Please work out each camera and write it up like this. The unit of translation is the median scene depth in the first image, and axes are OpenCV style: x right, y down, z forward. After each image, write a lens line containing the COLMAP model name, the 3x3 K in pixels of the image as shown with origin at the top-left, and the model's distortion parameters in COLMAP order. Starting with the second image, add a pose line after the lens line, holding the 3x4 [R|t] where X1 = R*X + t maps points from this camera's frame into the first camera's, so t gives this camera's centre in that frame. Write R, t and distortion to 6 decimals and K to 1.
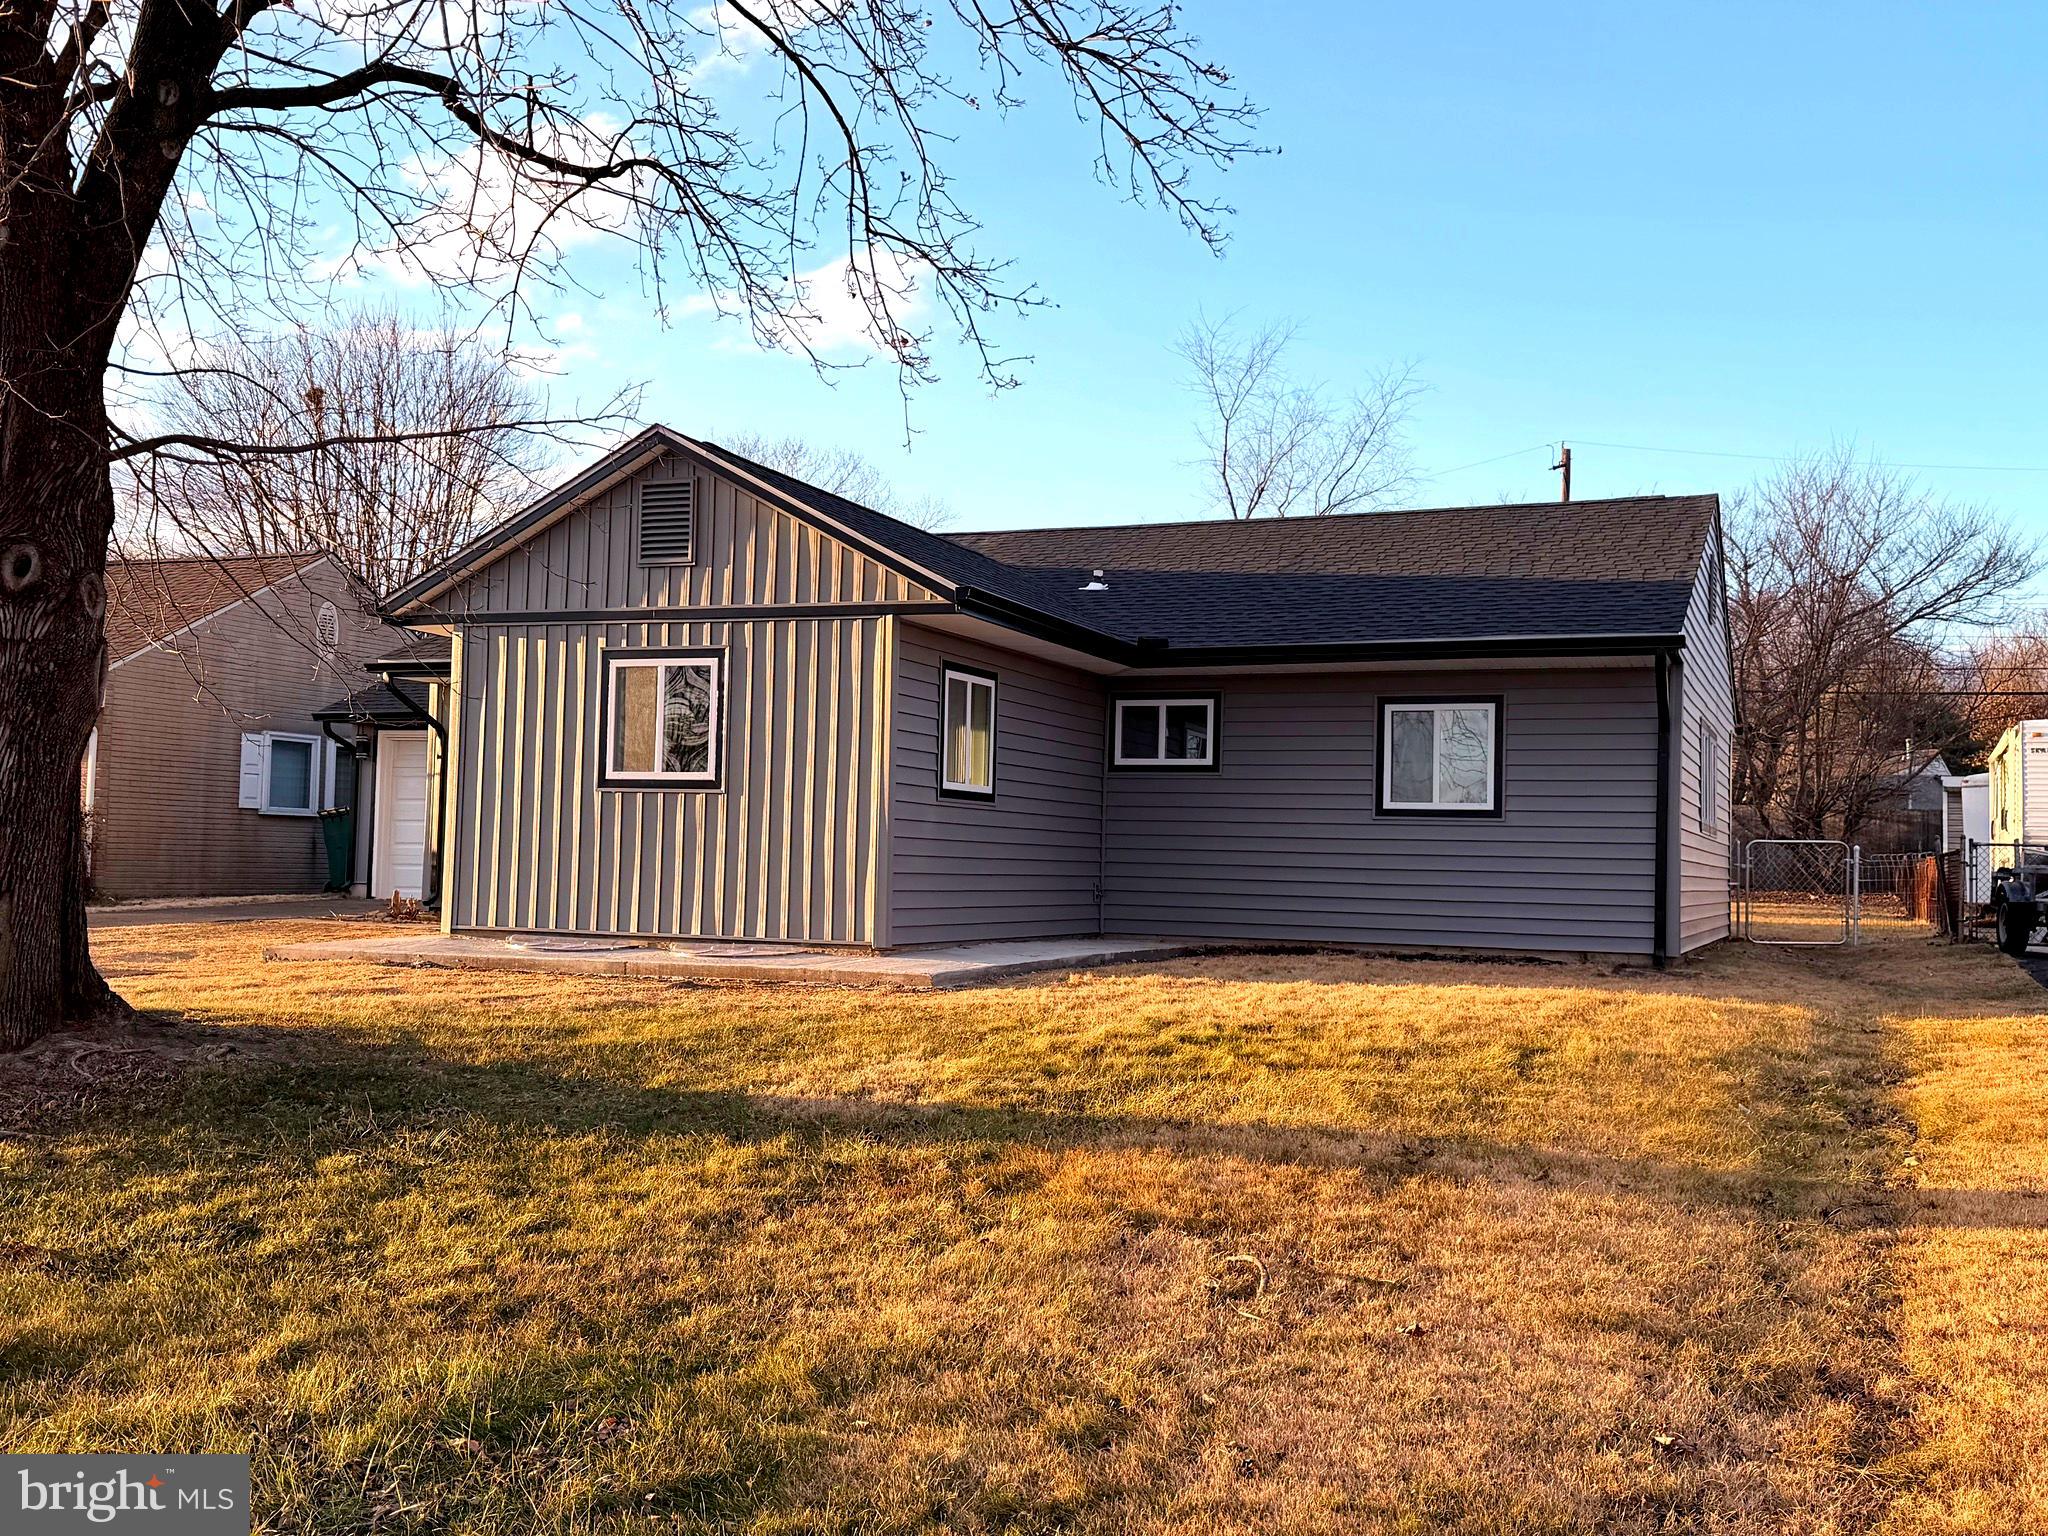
lens RADIAL K [[2001.2, 0, 1030.9], [0, 2001.2, 767.2], [0, 0, 1]] dist [0.102346, 0.000000]
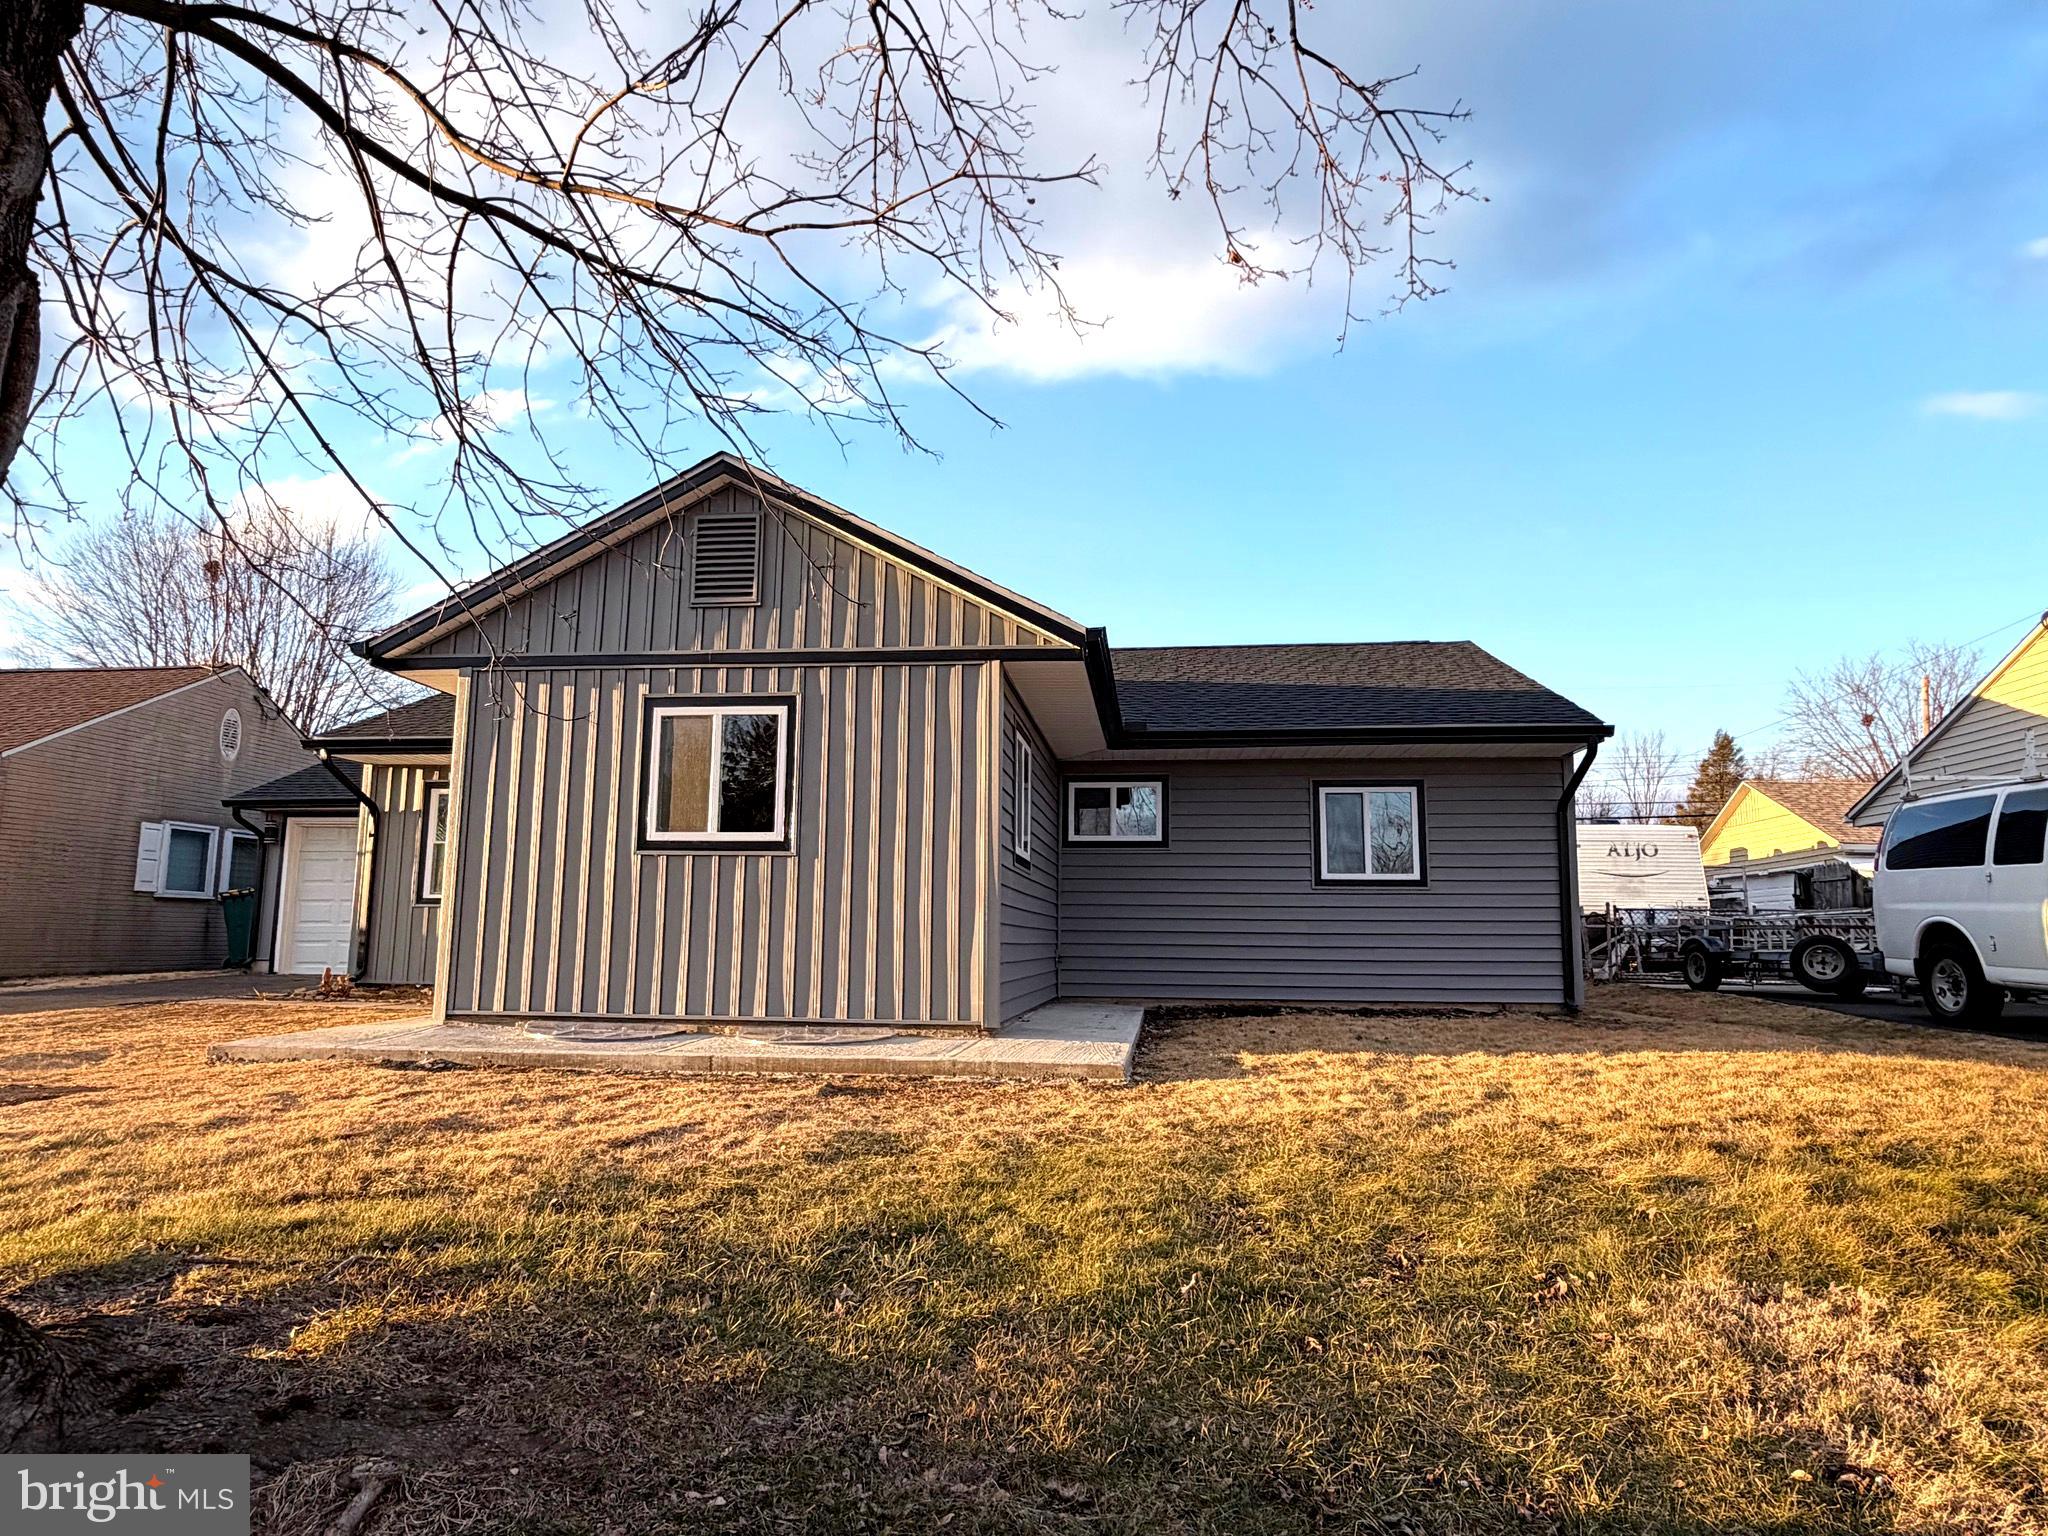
lens RADIAL K [[1224.2, 0, 1014.9], [0, 1224.2, 773.3], [0, 0, 1]] dist [-0.001271, 0.012009]
pose [[0.964792, 0.021895, 0.262100, -0.196947], [-0.000085, 0.996555, -0.082936, 0.021067], [-0.263013, 0.079993, 0.961470, 0.435645]]
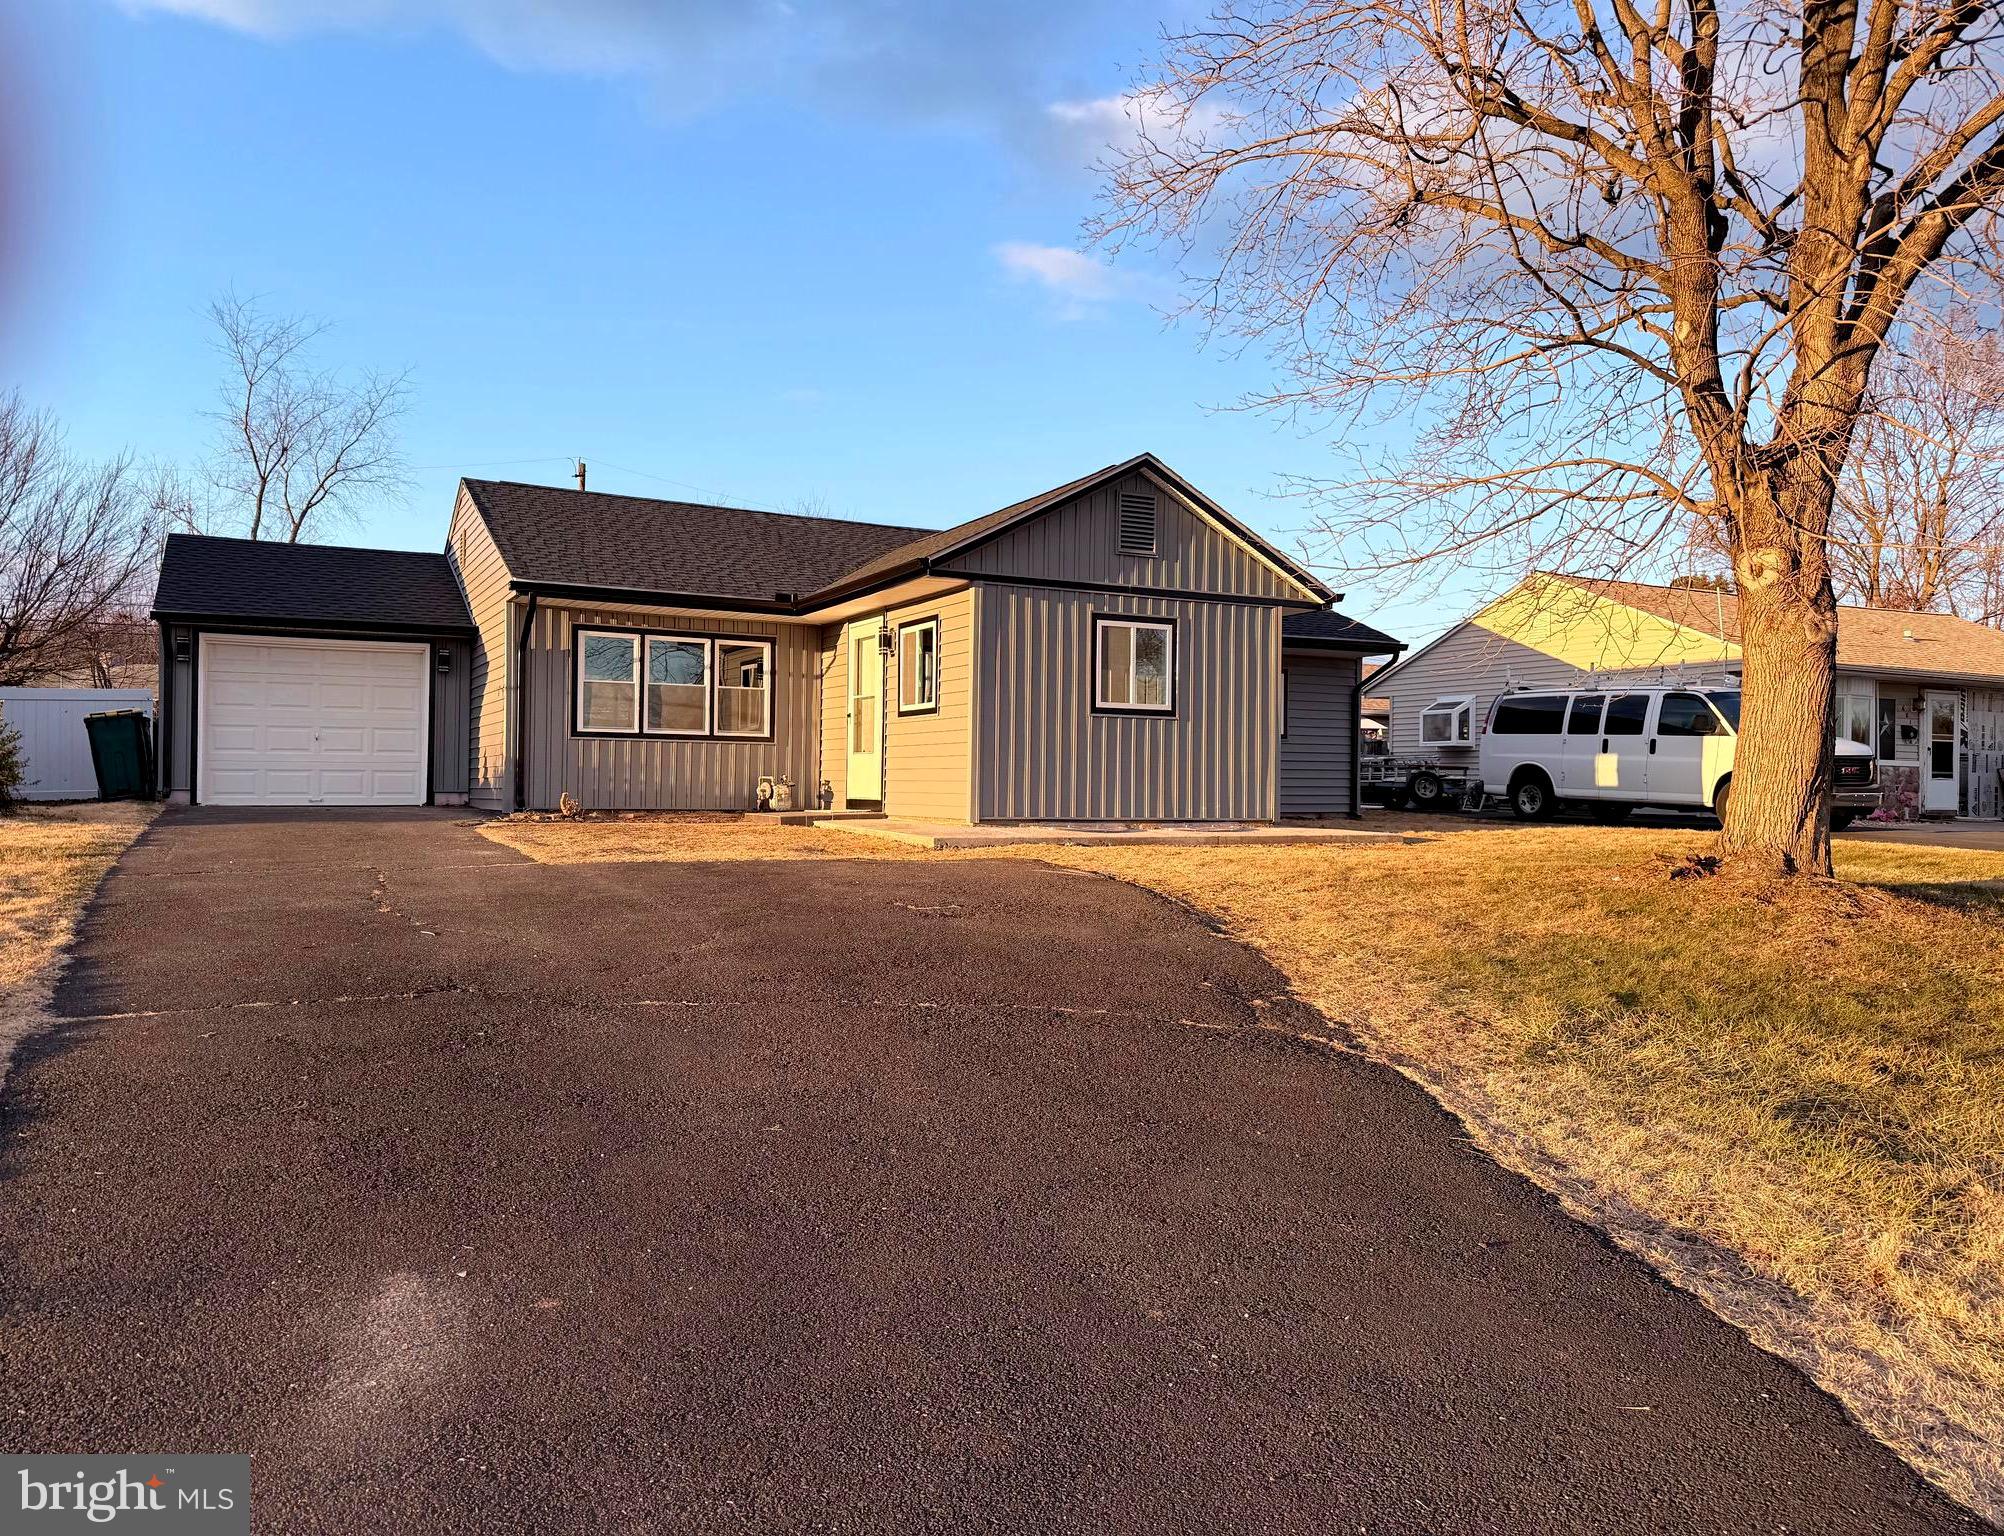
lens RADIAL K [[1460.5, 0, 1014.3], [0, 1460.5, 812.5], [0, 0, 1]] dist [0.067615, -0.000103]
pose [[0.652356, -0.029607, 0.757335, -1.006653], [-0.032072, 0.997263, 0.066613, 0.012906], [-0.757234, -0.067745, 0.649621, 0.387952]]
